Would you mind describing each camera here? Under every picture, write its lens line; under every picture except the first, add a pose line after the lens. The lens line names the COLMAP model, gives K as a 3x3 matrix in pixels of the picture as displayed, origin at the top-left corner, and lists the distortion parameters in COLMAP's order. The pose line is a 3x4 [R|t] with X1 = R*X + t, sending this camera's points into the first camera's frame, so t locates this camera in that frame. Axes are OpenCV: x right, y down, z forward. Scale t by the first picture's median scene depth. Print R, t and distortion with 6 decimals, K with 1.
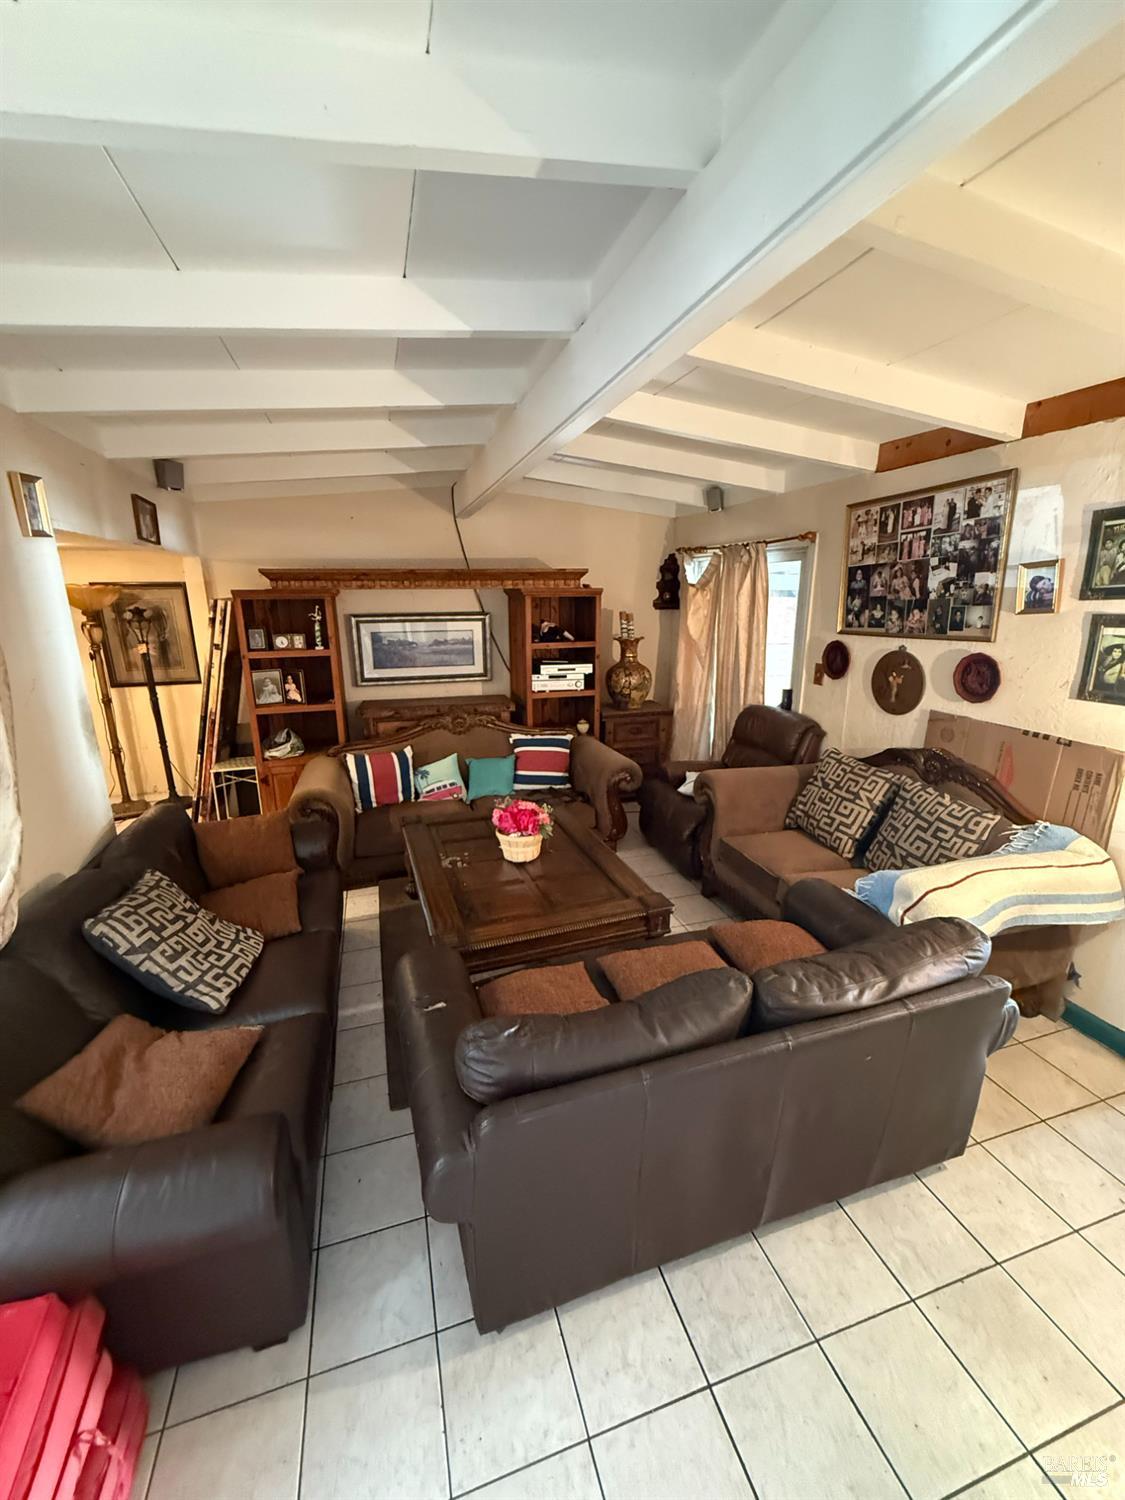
lens RADIAL K [[597.2, 0, 561.9], [0, 597.2, 748.6], [0, 0, 1]] dist [0.001299, -0.000652]
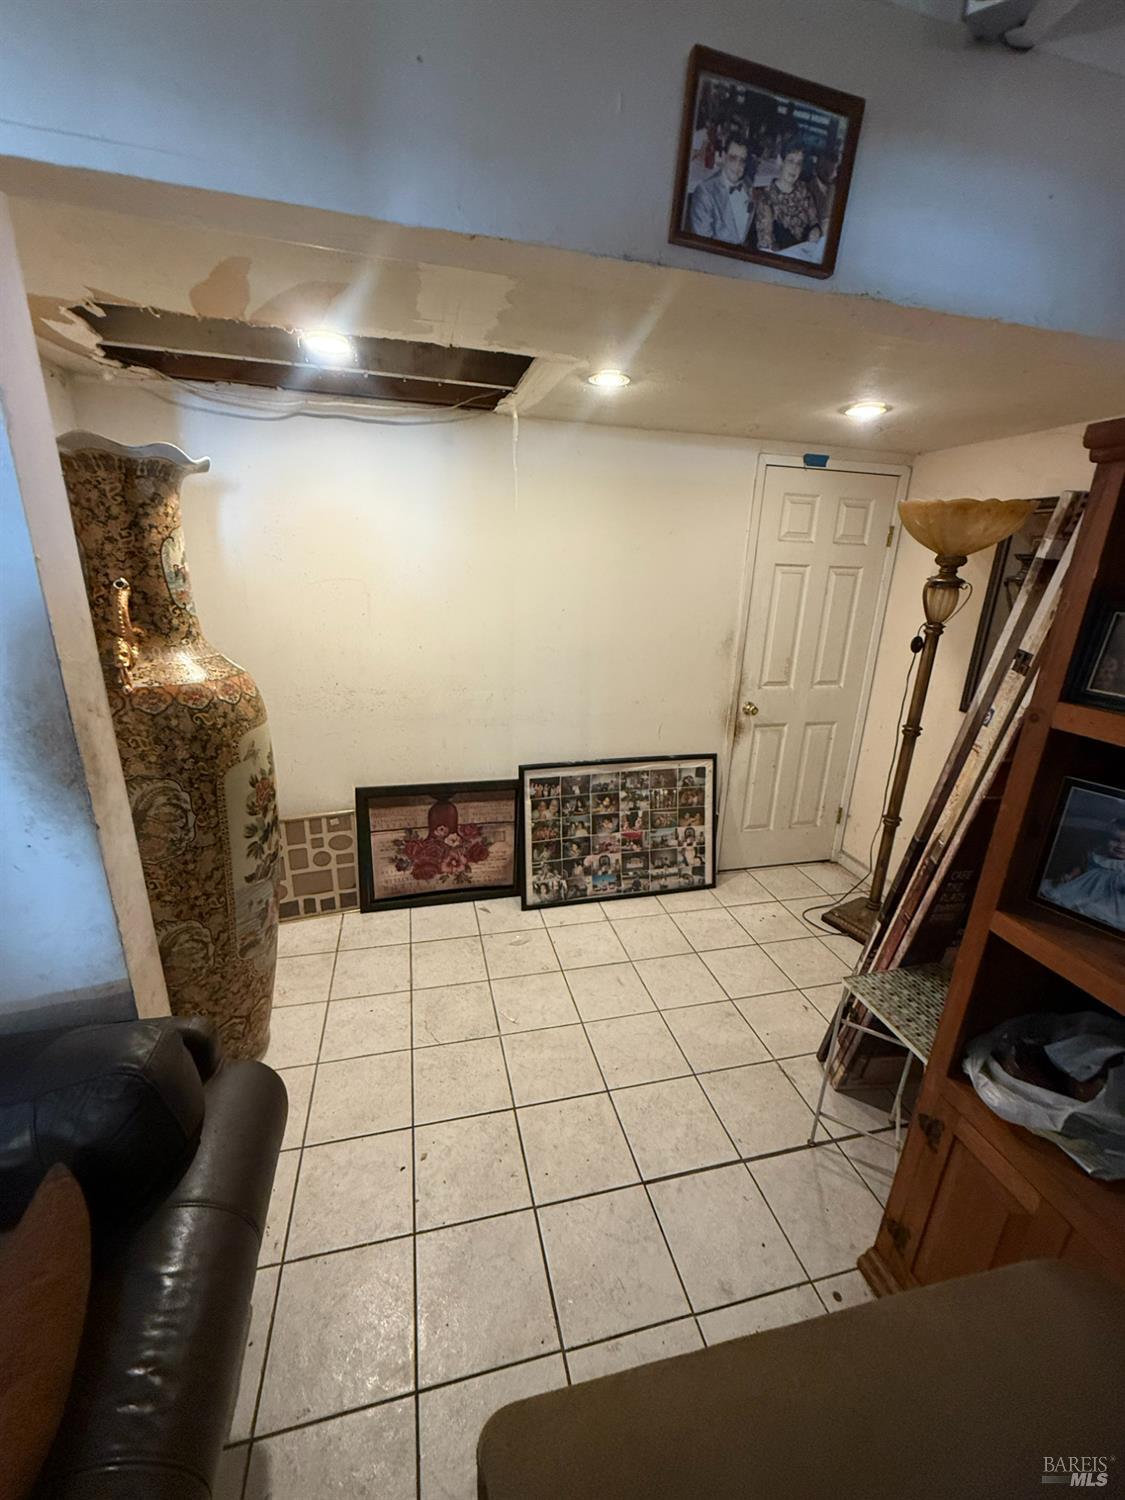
lens RADIAL K [[597.2, 0, 559.9], [0, 597.2, 748.7], [0, 0, 1]] dist [0.001299, -0.000652]
pose [[-0.055668, 0.303990, -0.951047, -0.242061], [-0.291600, 0.906046, 0.306675, -0.137652], [0.954919, 0.294397, 0.038206, 0.694818]]
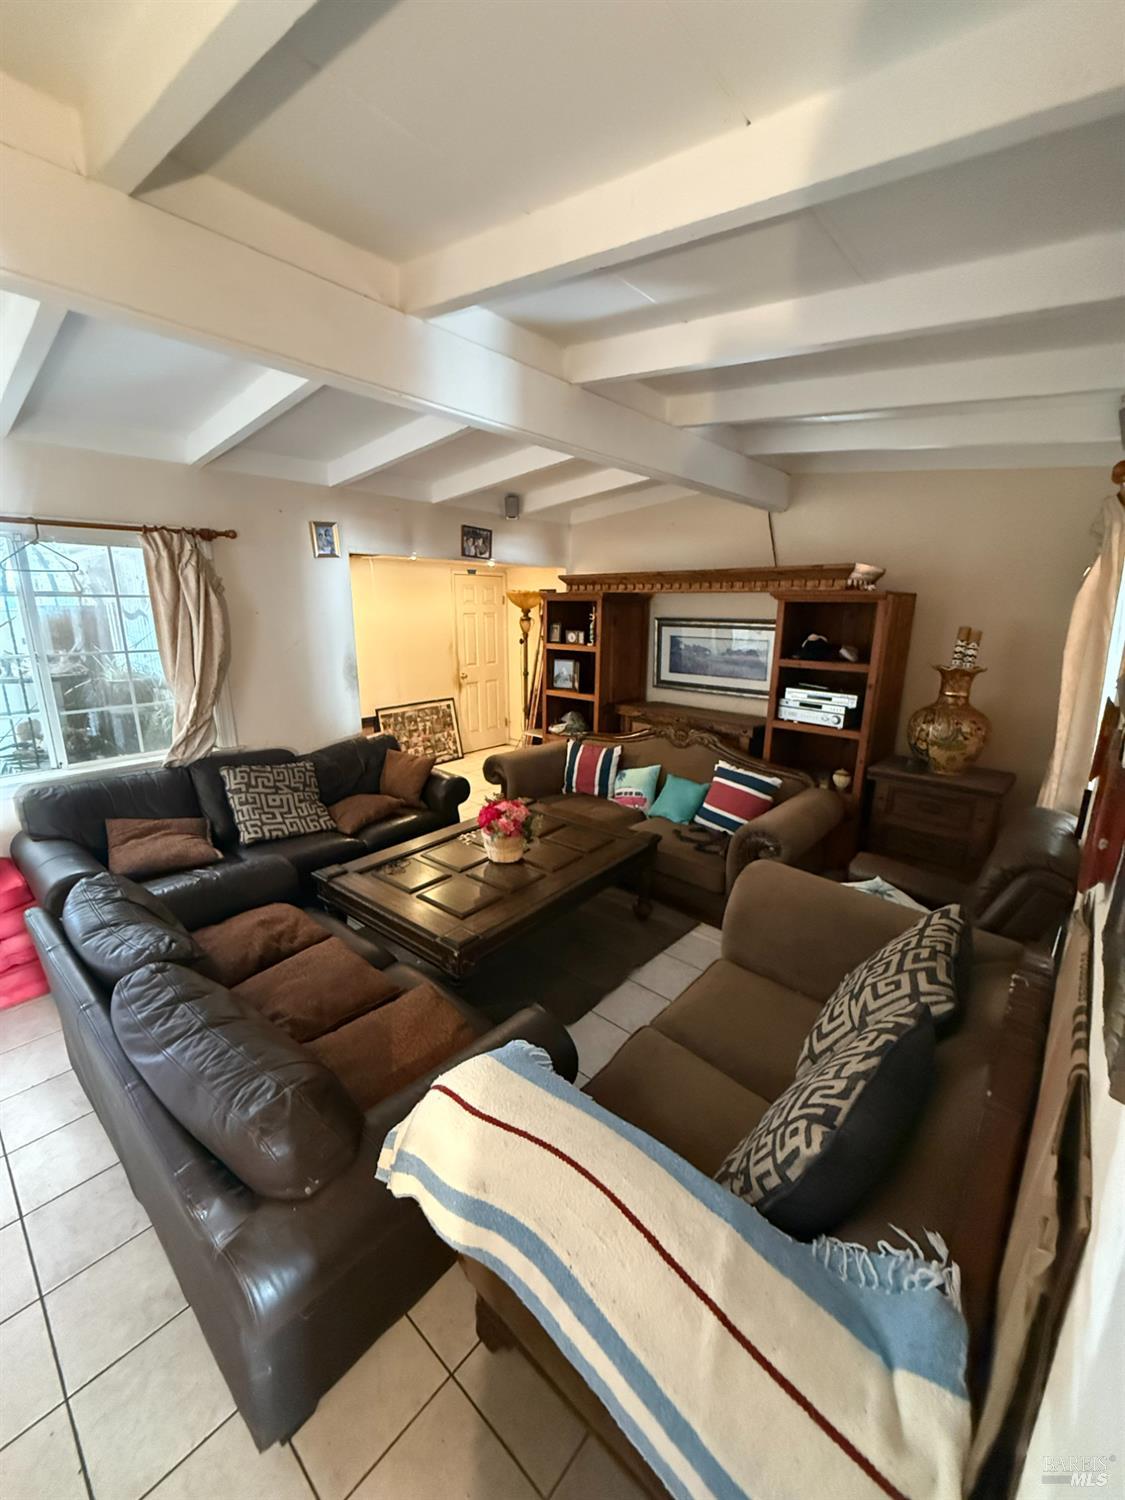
lens RADIAL K [[597.2, 0, 558.9], [0, 597.2, 748.6], [0, 0, 1]] dist [0.001299, -0.000652]
pose [[0.517536, 0.211452, -0.829123, 0.478099], [-0.229887, 0.967719, 0.103303, -0.072574], [0.824201, 0.137141, 0.549440, 0.322484]]
